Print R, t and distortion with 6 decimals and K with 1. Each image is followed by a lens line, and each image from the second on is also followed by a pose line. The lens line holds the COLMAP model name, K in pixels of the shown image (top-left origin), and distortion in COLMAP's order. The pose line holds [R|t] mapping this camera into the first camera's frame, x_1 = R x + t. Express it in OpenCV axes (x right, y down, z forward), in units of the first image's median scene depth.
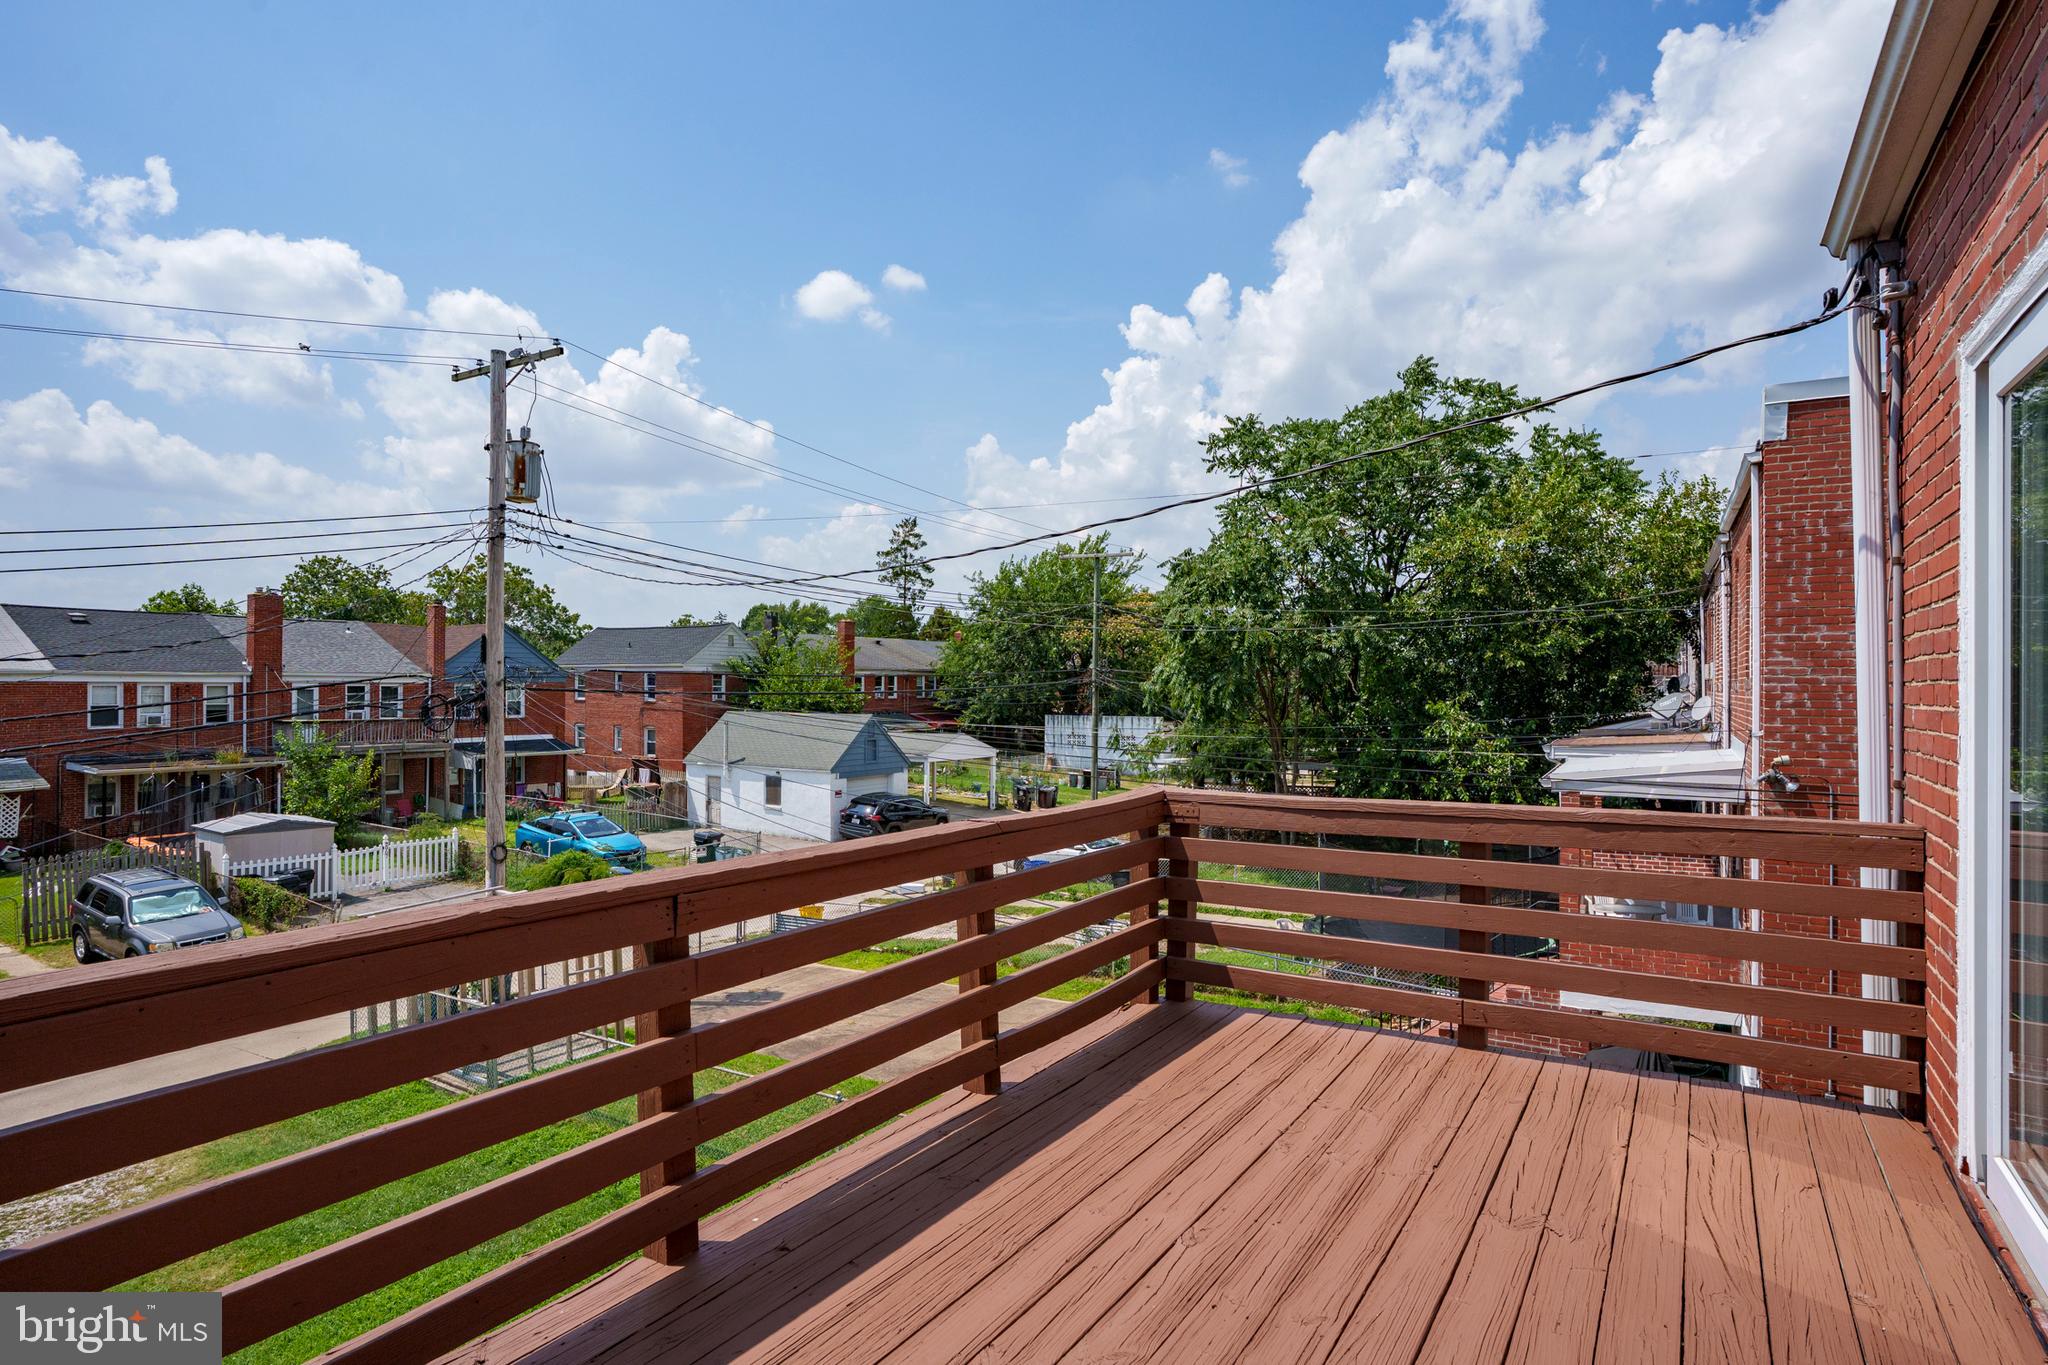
lens RADIAL K [[1080.6, 0, 1024.0], [0, 1080.6, 682.5], [0, 0, 1]] dist [0.000671, 0.000131]
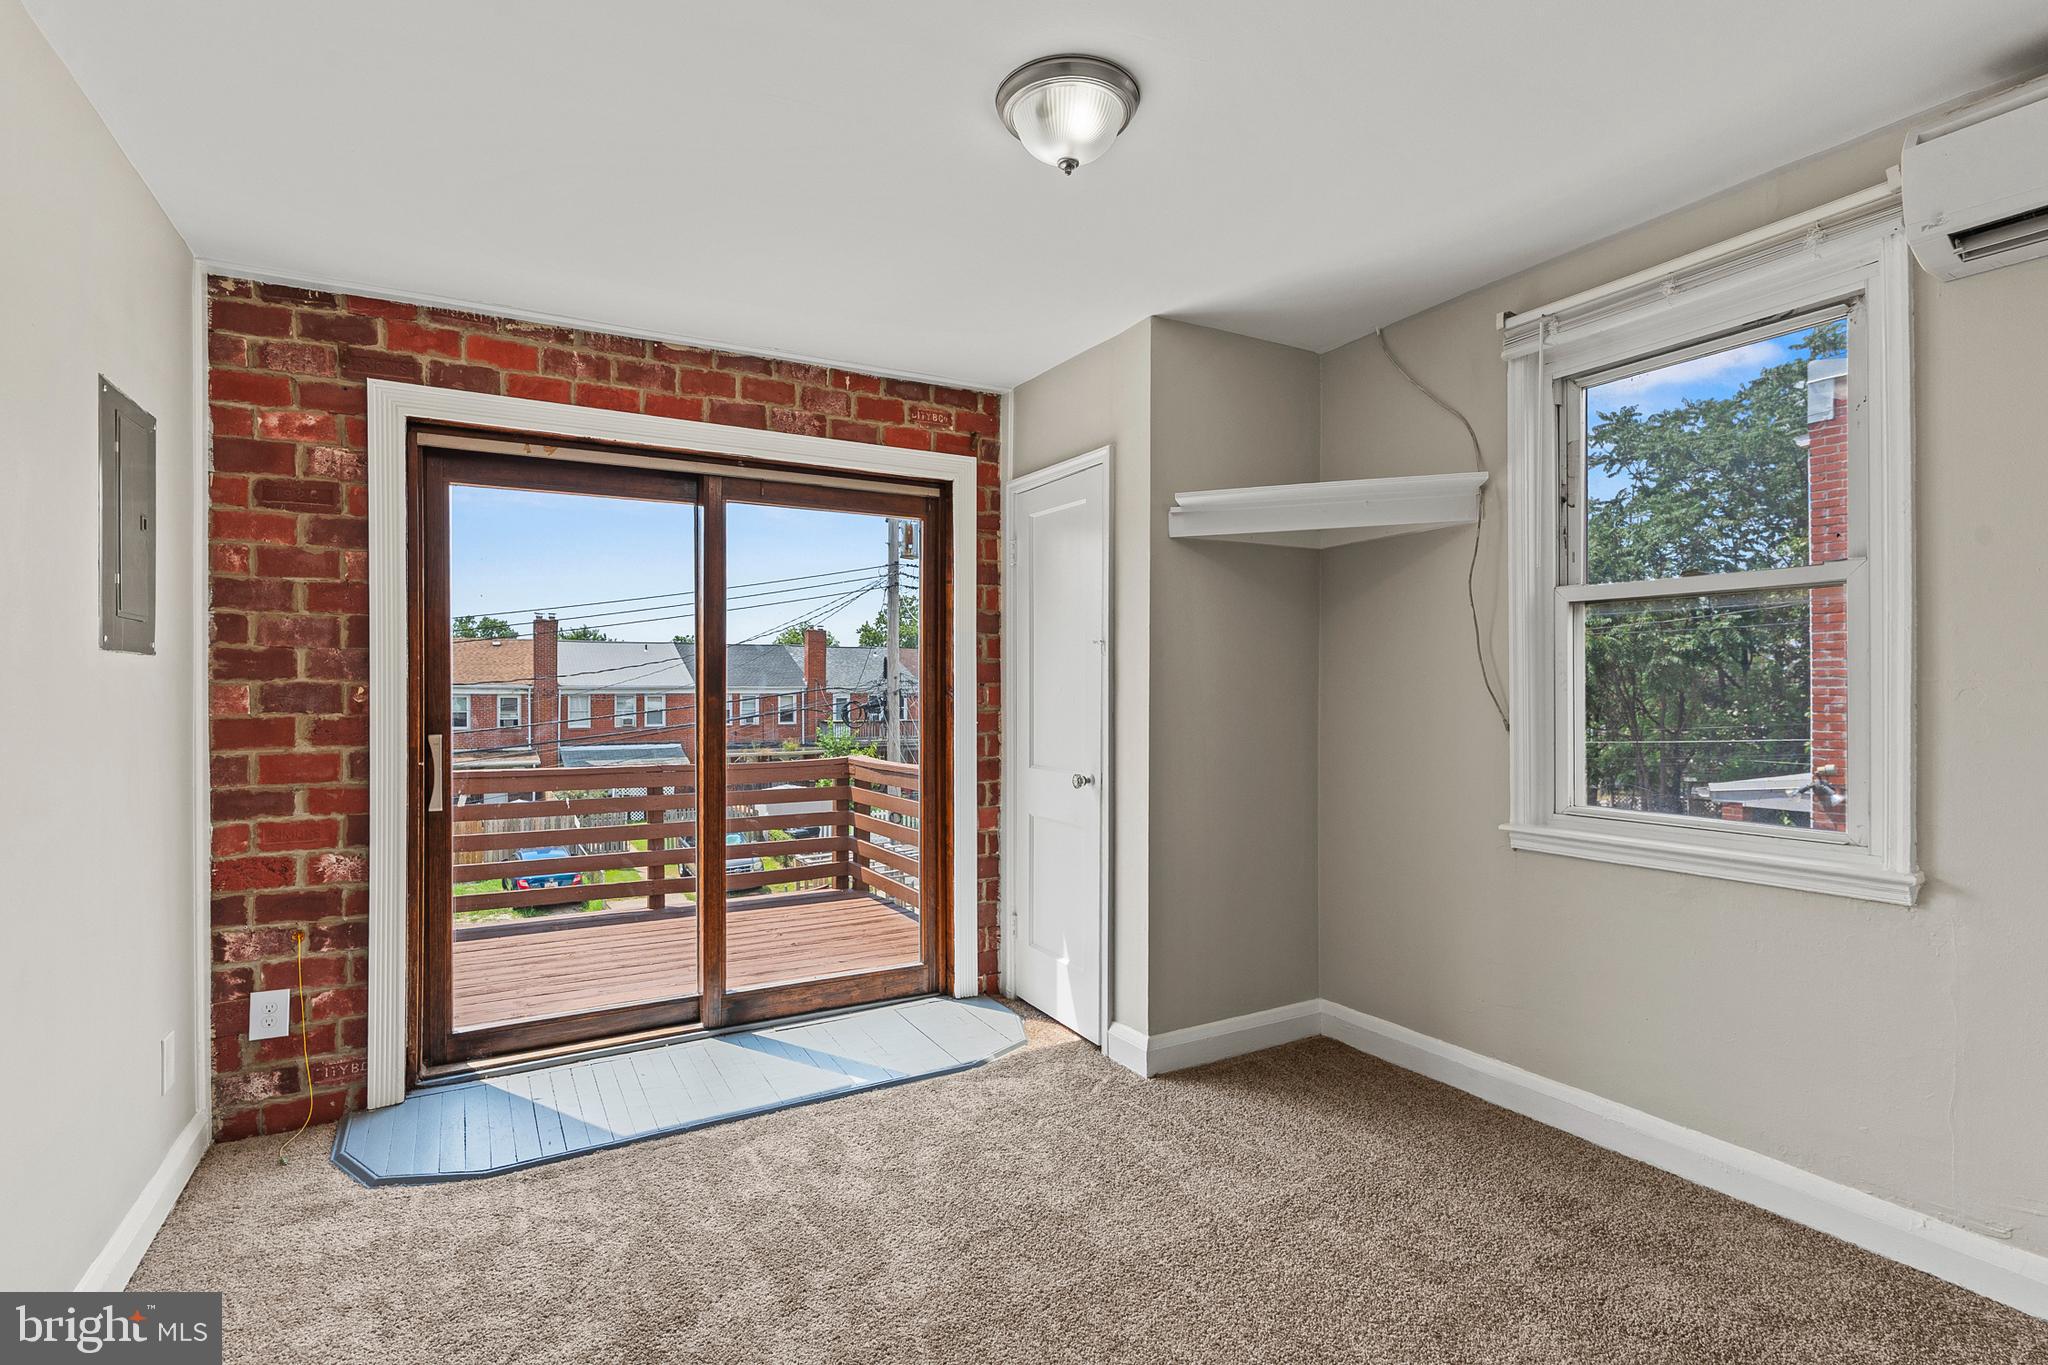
lens RADIAL K [[975.0, 0, 1024.0], [0, 975.0, 682.5], [0, 0, 1]] dist [-0.001887, -0.000131]
pose [[0.890041, -0.009746, -0.455776, 0.217181], [0.005962, 0.999935, -0.009740, 0.000905], [0.455841, 0.005951, 0.890041, -0.019928]]
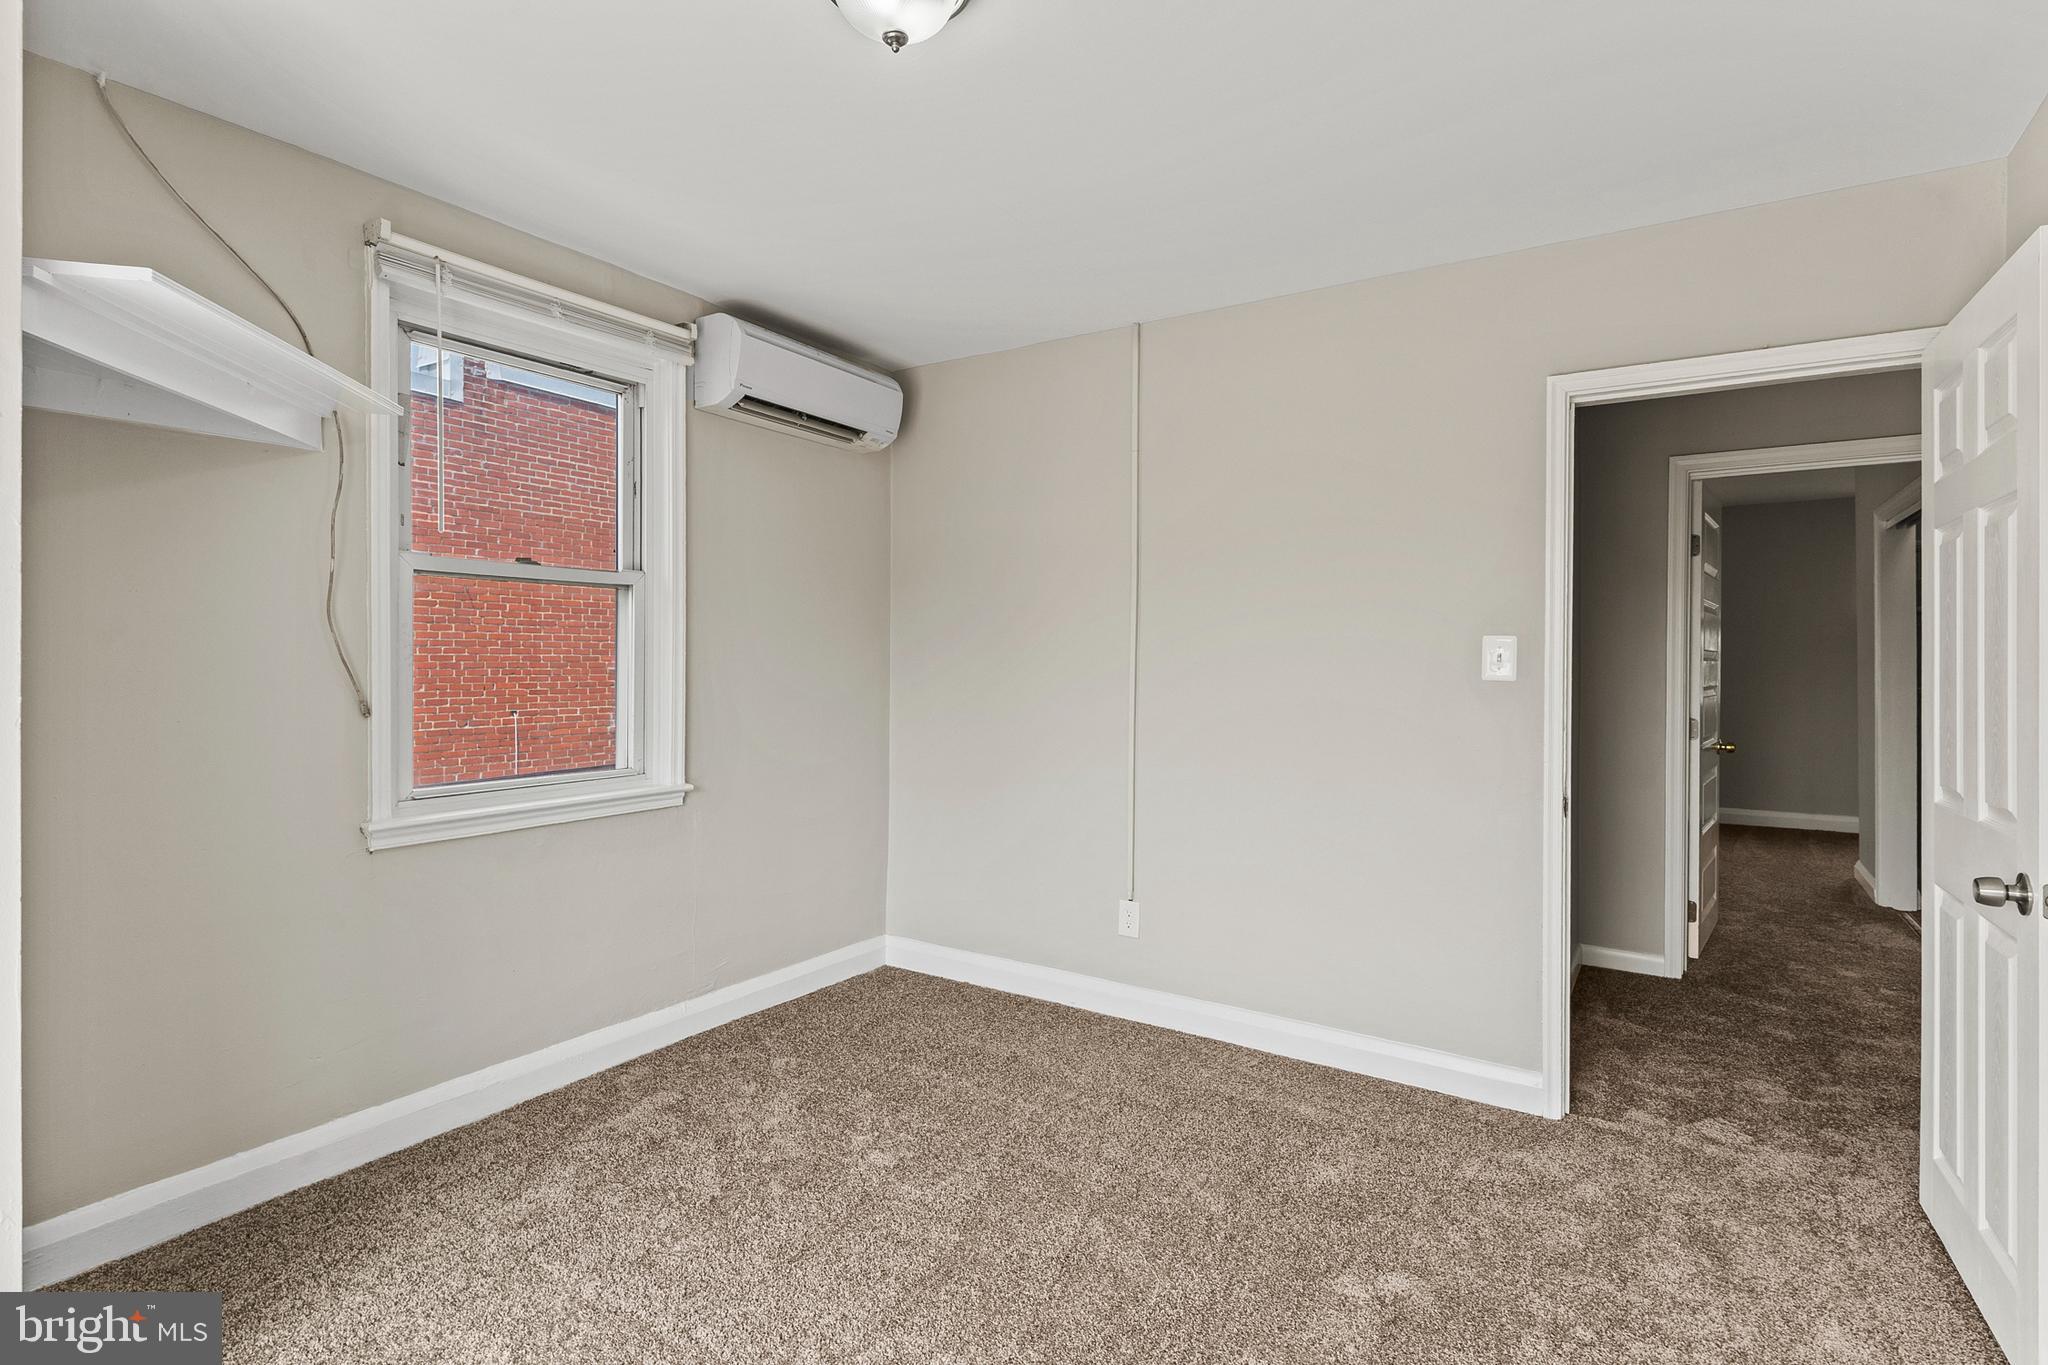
lens RADIAL K [[975.9, 0, 1029.2], [0, 975.9, 657.5], [0, 0, 1]] dist [0.000014, 0.000290]
pose [[0.006113, 0.001267, 0.999981, -0.831841], [-0.001191, 0.999998, -0.001260, -0.004883], [-0.999981, -0.001184, 0.006114, 0.642738]]
